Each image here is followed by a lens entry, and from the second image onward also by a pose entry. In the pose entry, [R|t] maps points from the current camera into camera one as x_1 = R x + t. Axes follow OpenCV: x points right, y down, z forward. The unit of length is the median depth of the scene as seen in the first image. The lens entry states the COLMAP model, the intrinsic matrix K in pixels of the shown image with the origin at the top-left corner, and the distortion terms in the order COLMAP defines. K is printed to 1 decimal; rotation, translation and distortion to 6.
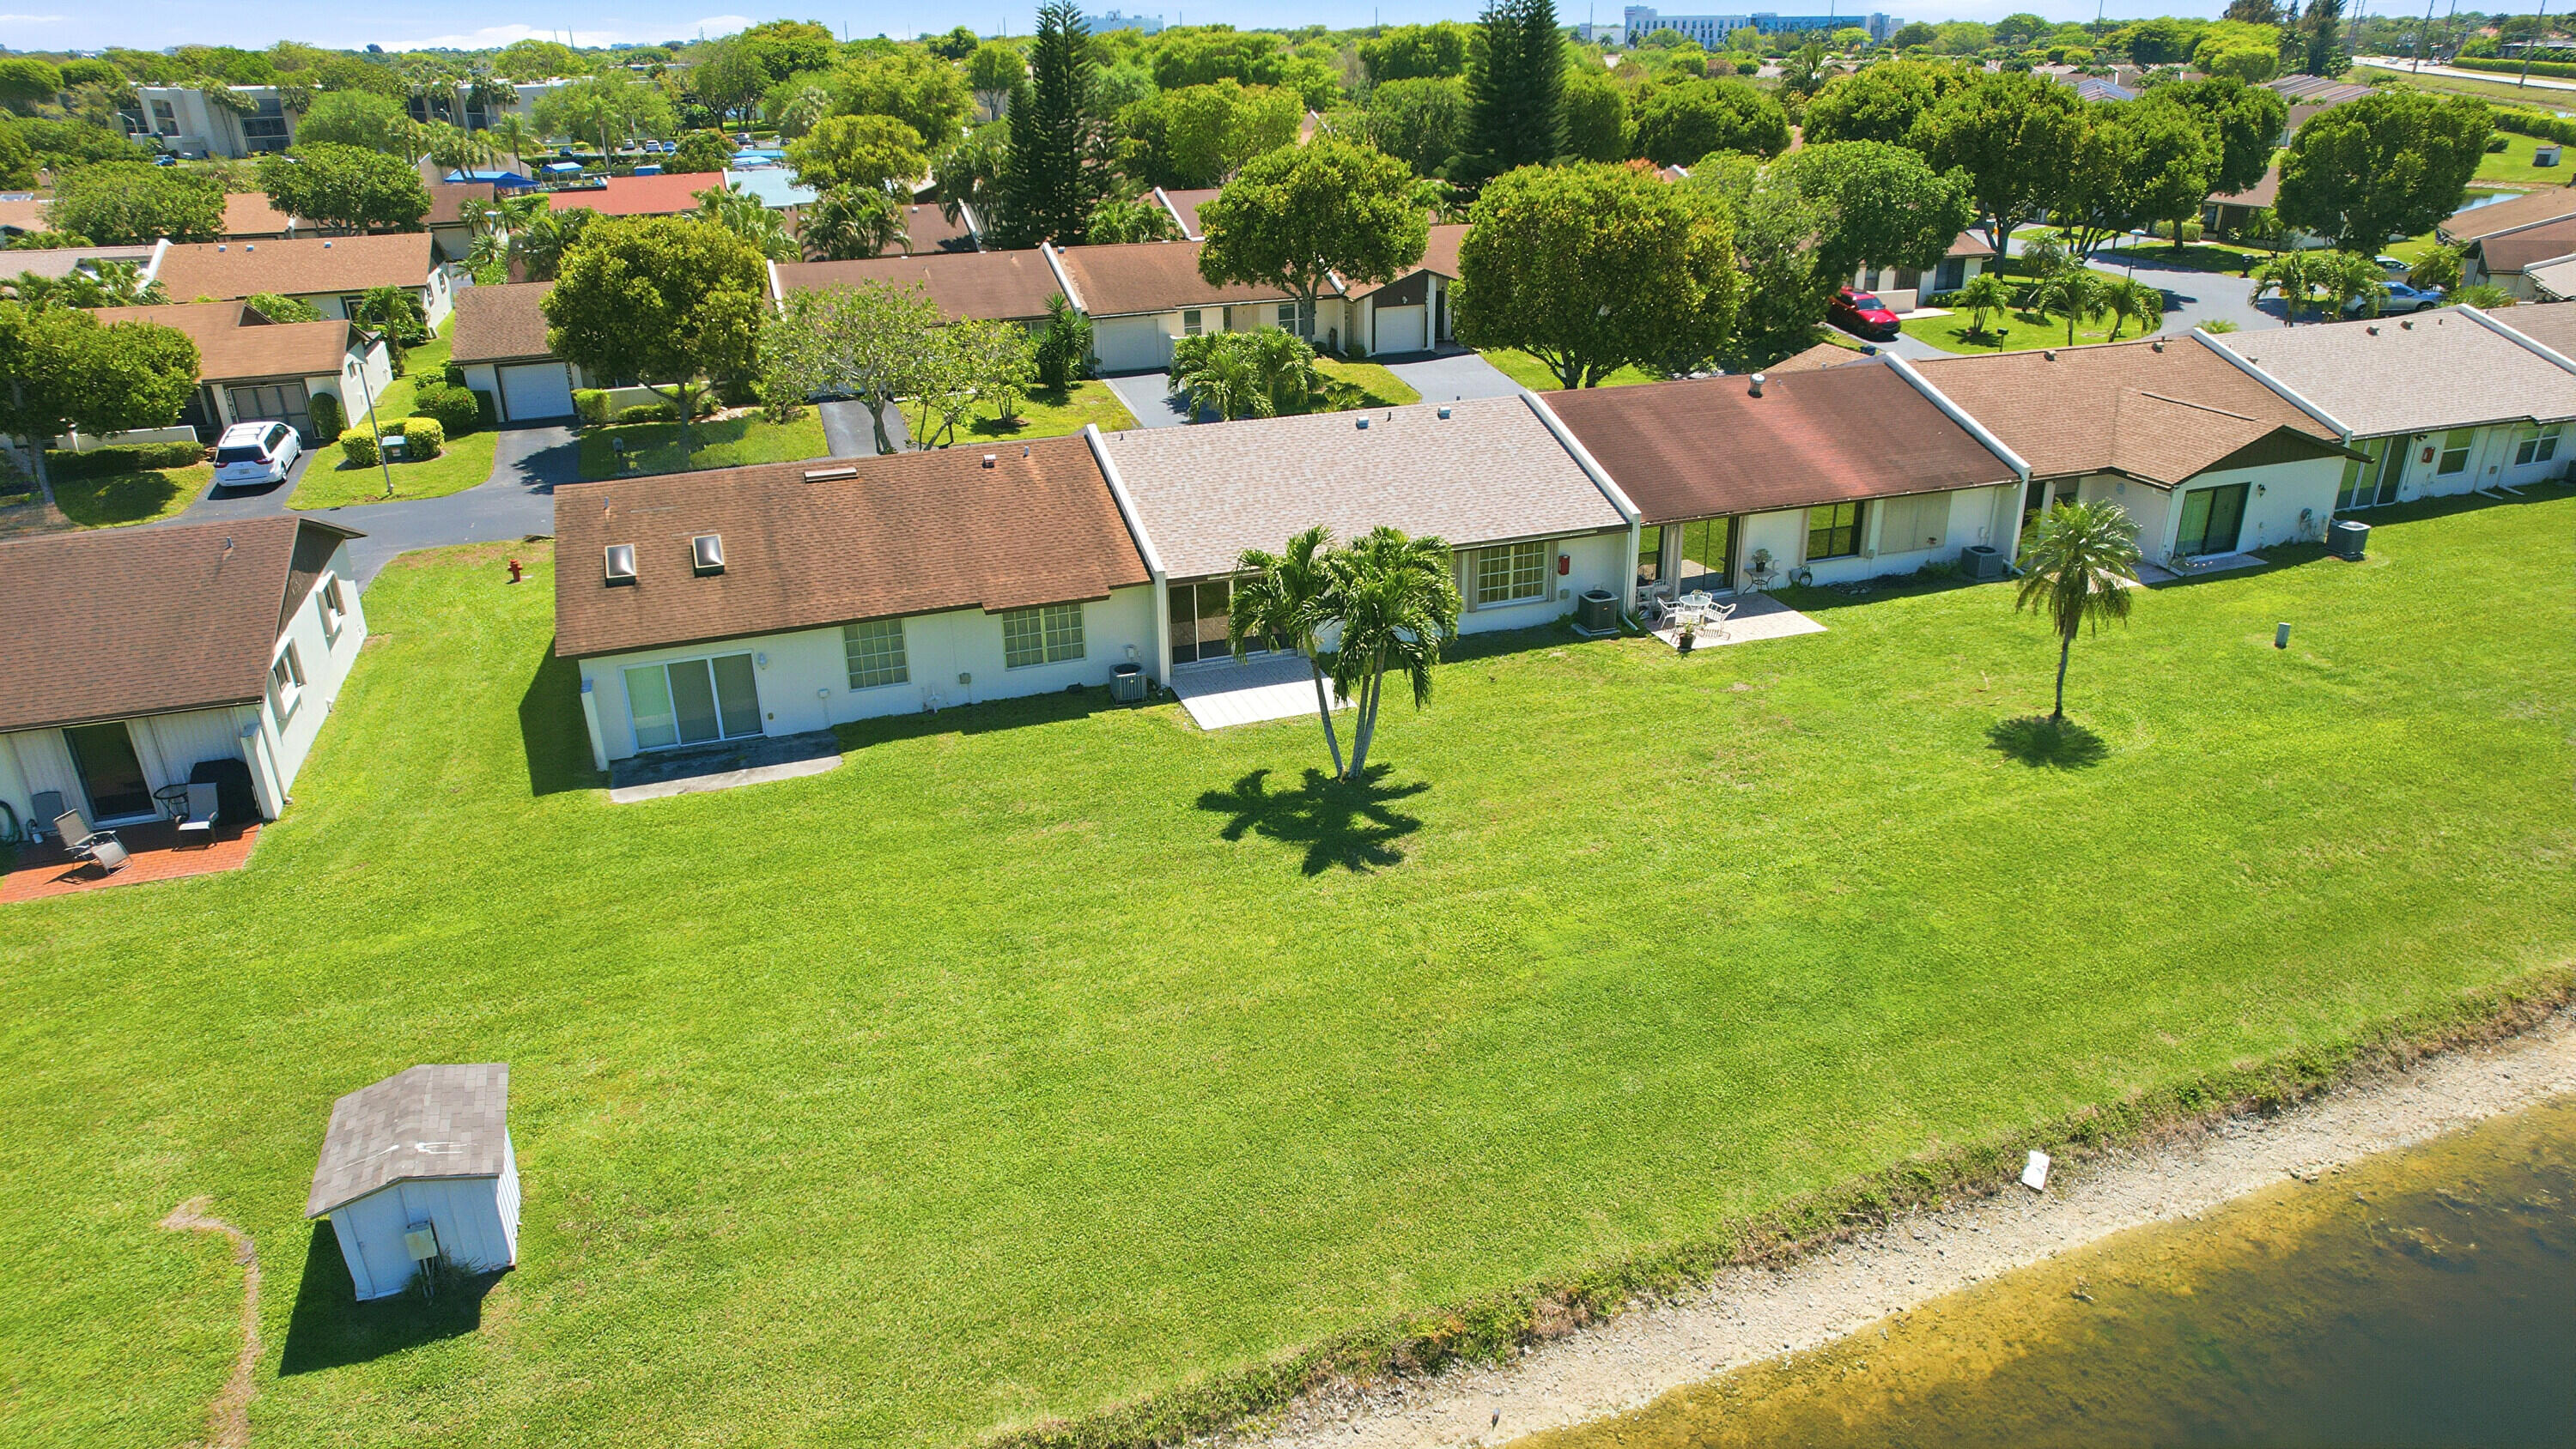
lens RADIAL K [[1637.4, 0, 1299.6], [0, 1637.4, 742.6], [0, 0, 1]] dist [-0.075326, 0.068462]
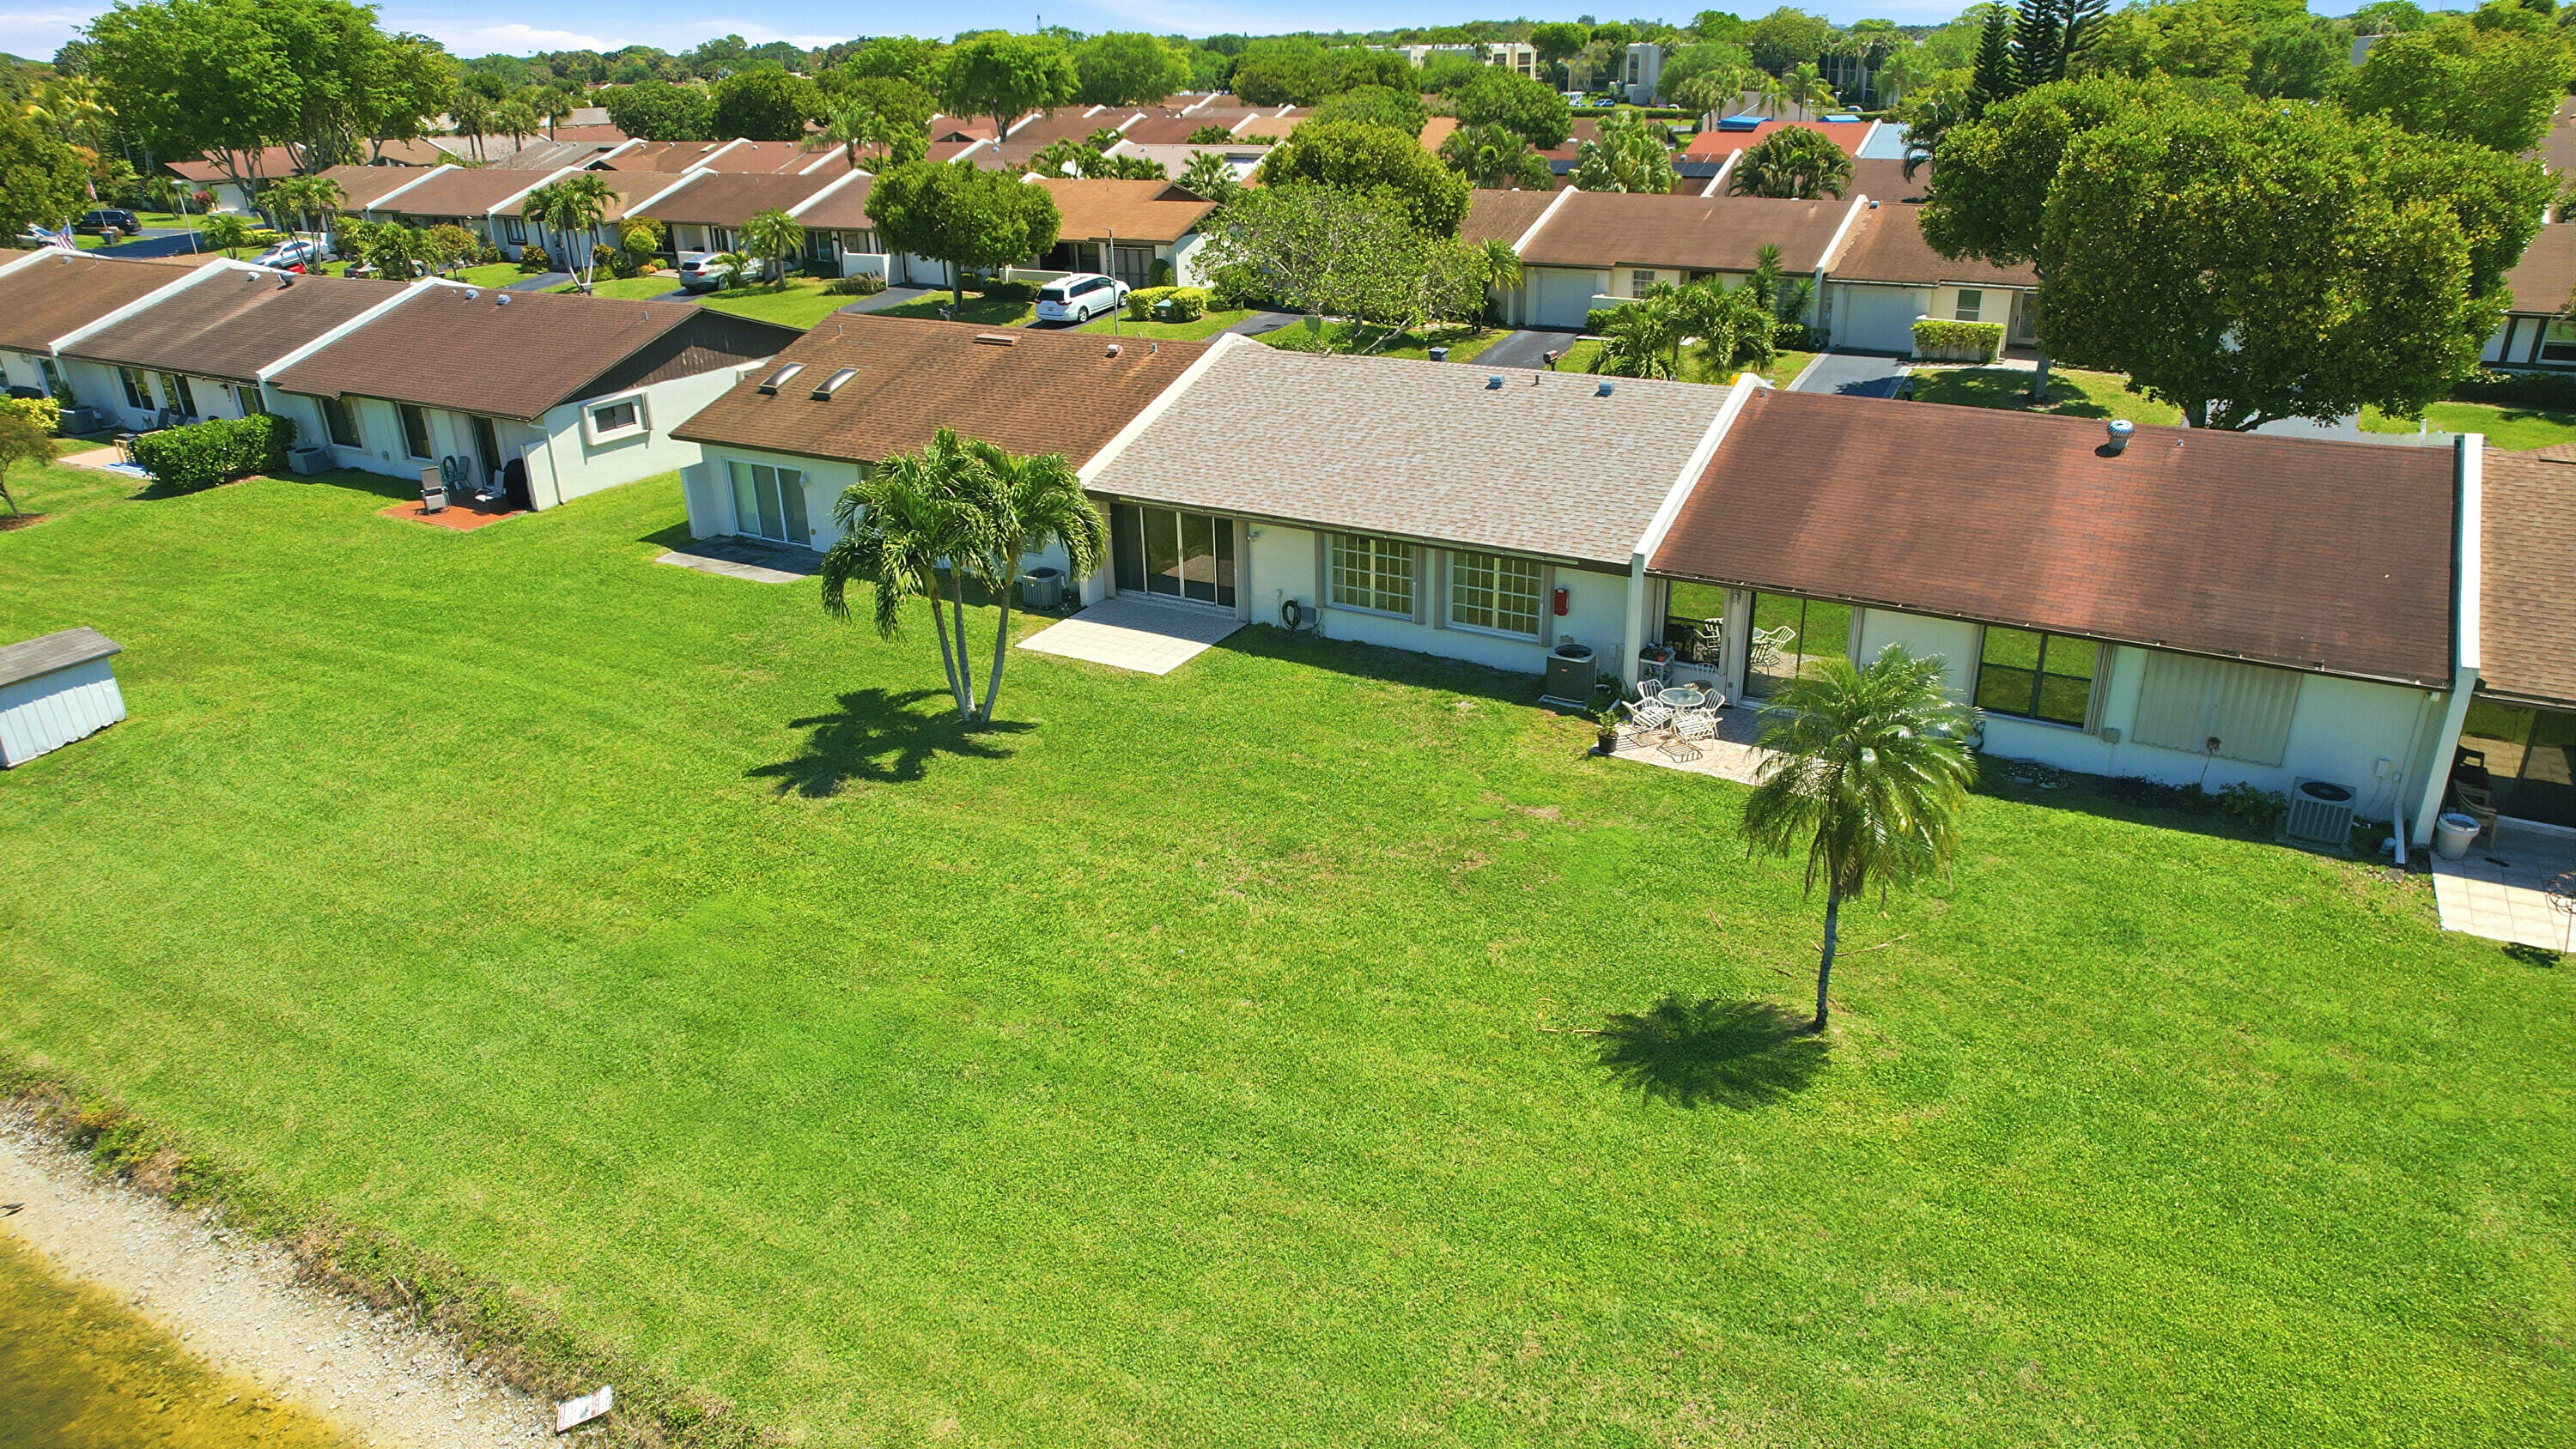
lens RADIAL K [[1637.4, 0, 1299.6], [0, 1637.4, 742.6], [0, 0, 1]] dist [-0.075326, 0.068462]
pose [[0.644178, 0.305760, -0.701103, 0.574516], [-0.296986, 0.944693, 0.139120, -0.107403], [0.704864, 0.118599, 0.699357, 0.377817]]
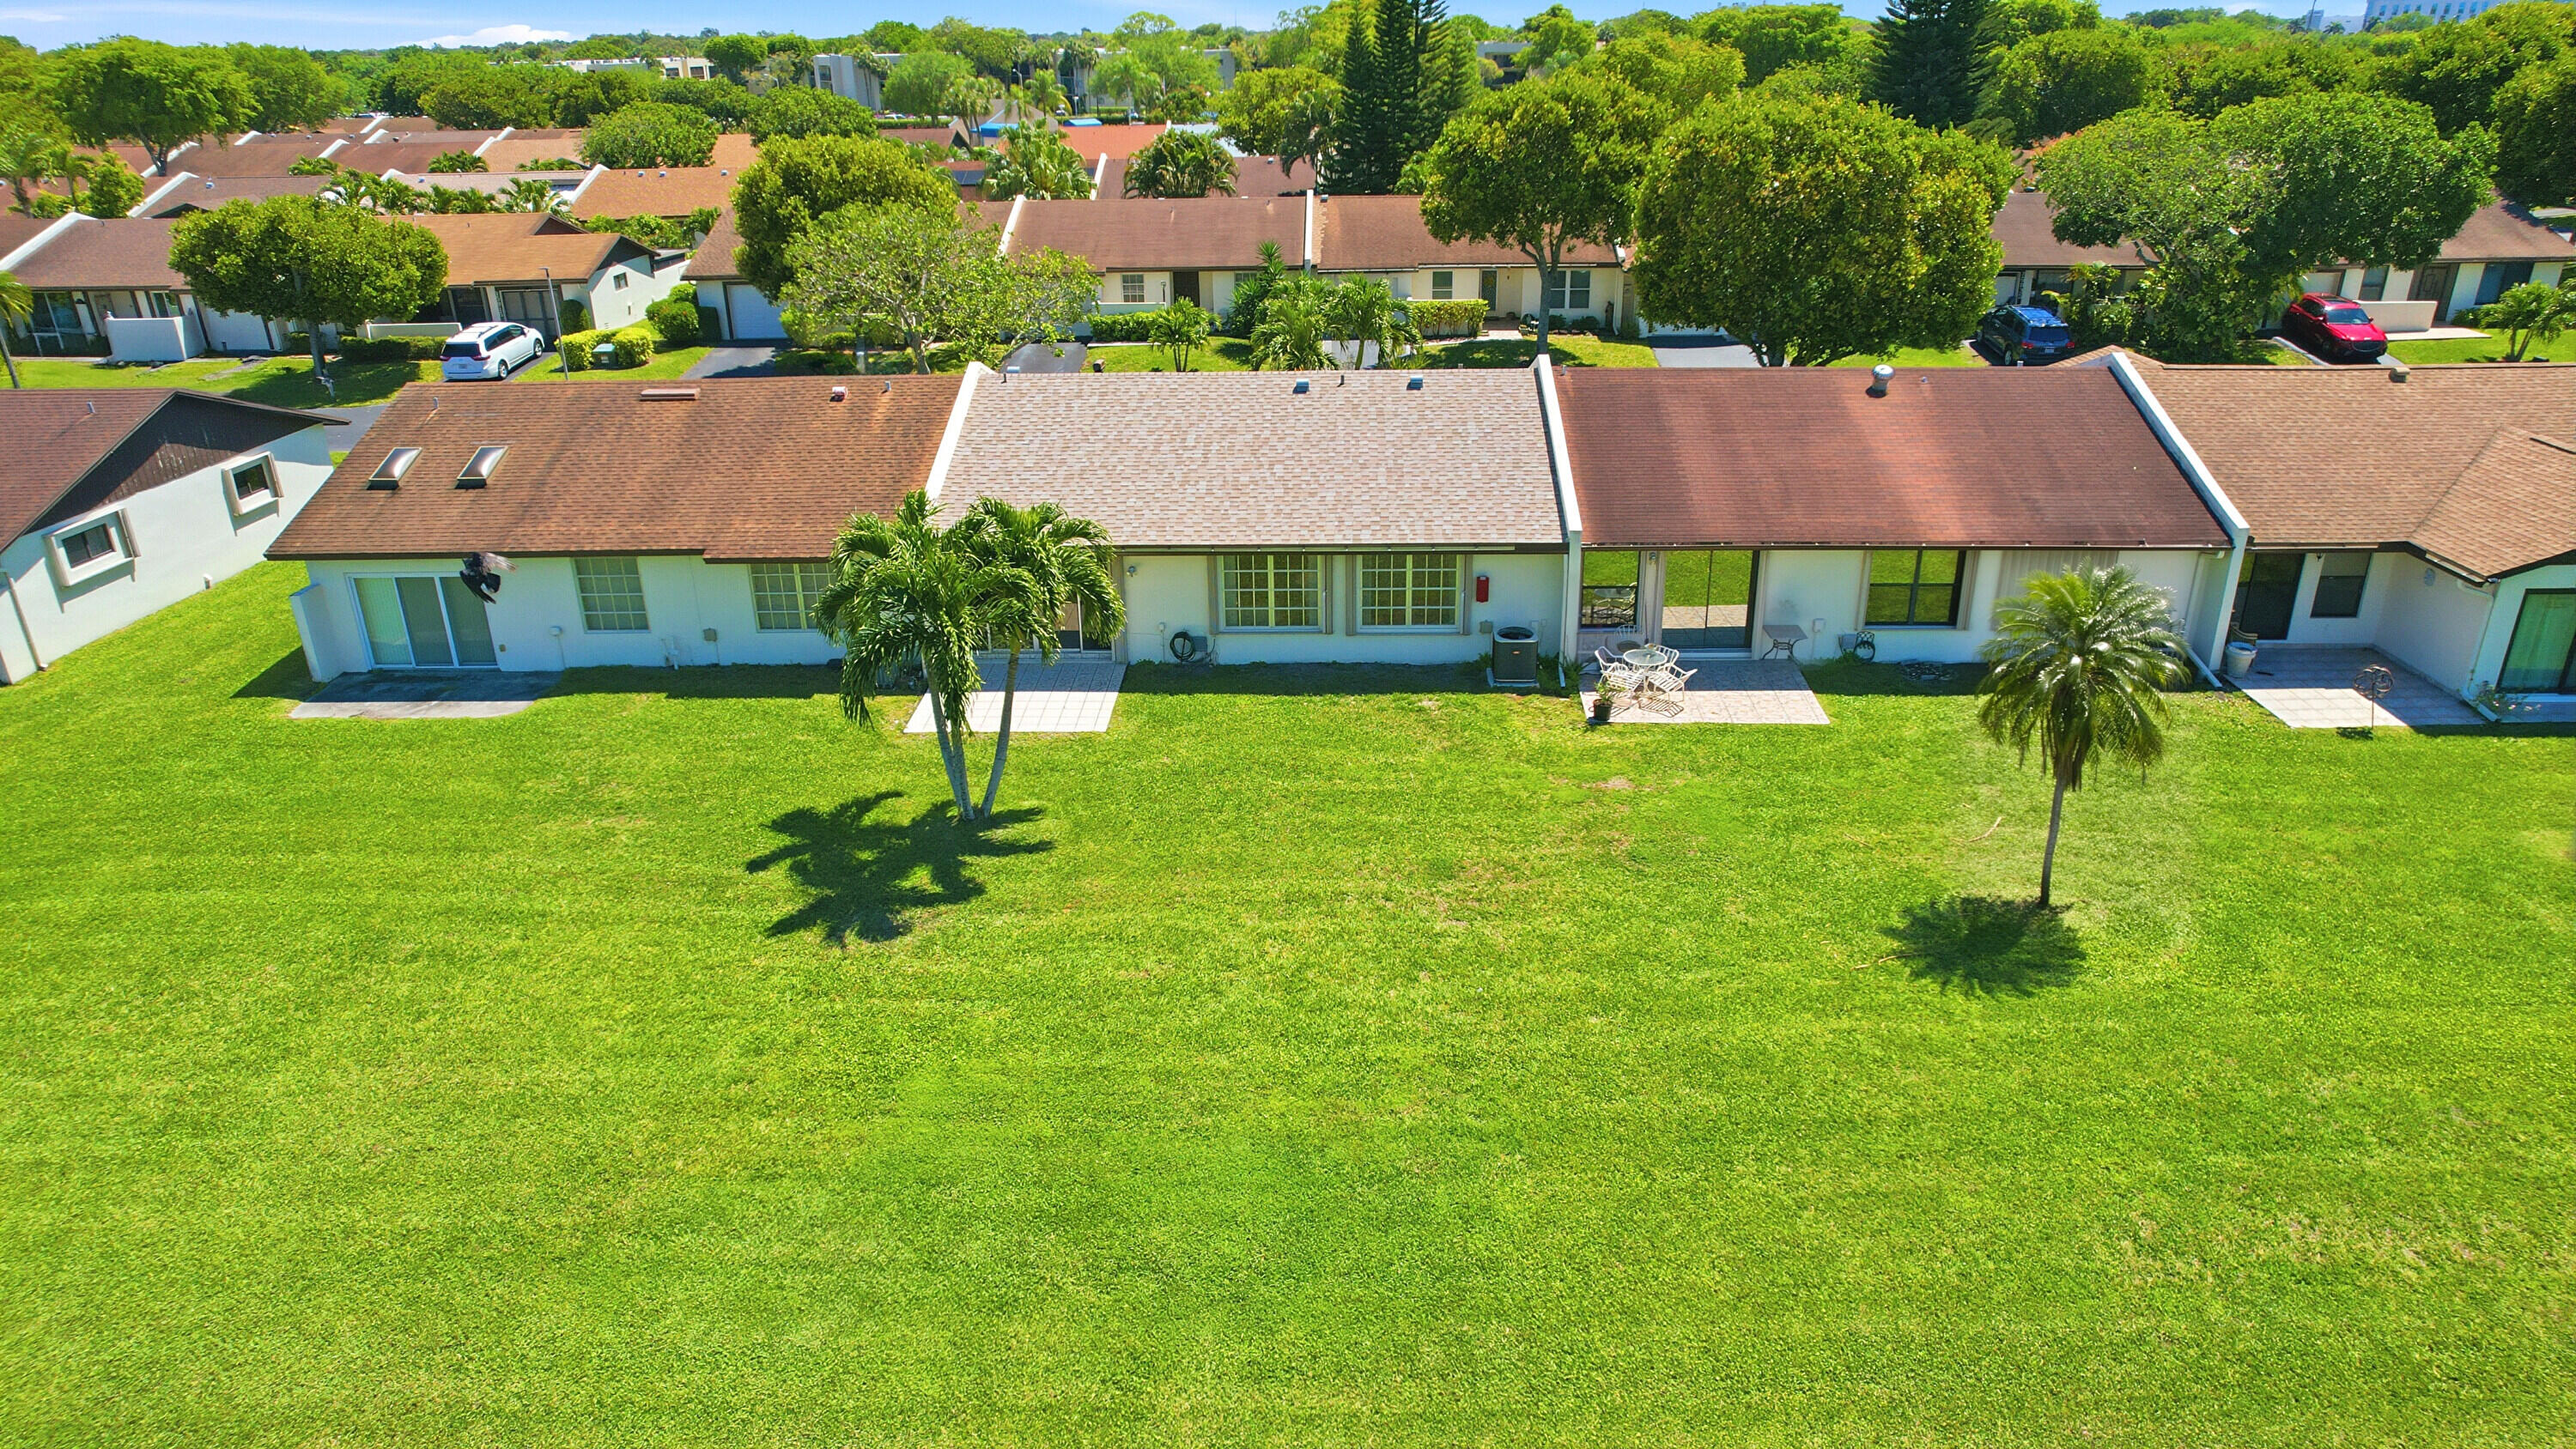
lens RADIAL K [[1637.4, 0, 1299.6], [0, 1637.4, 742.6], [0, 0, 1]] dist [-0.075326, 0.068462]
pose [[0.930475, 0.147315, -0.335433, 0.321271], [-0.145601, 0.988876, 0.030403, -0.045260], [0.336180, 0.020550, 0.941574, 0.240118]]
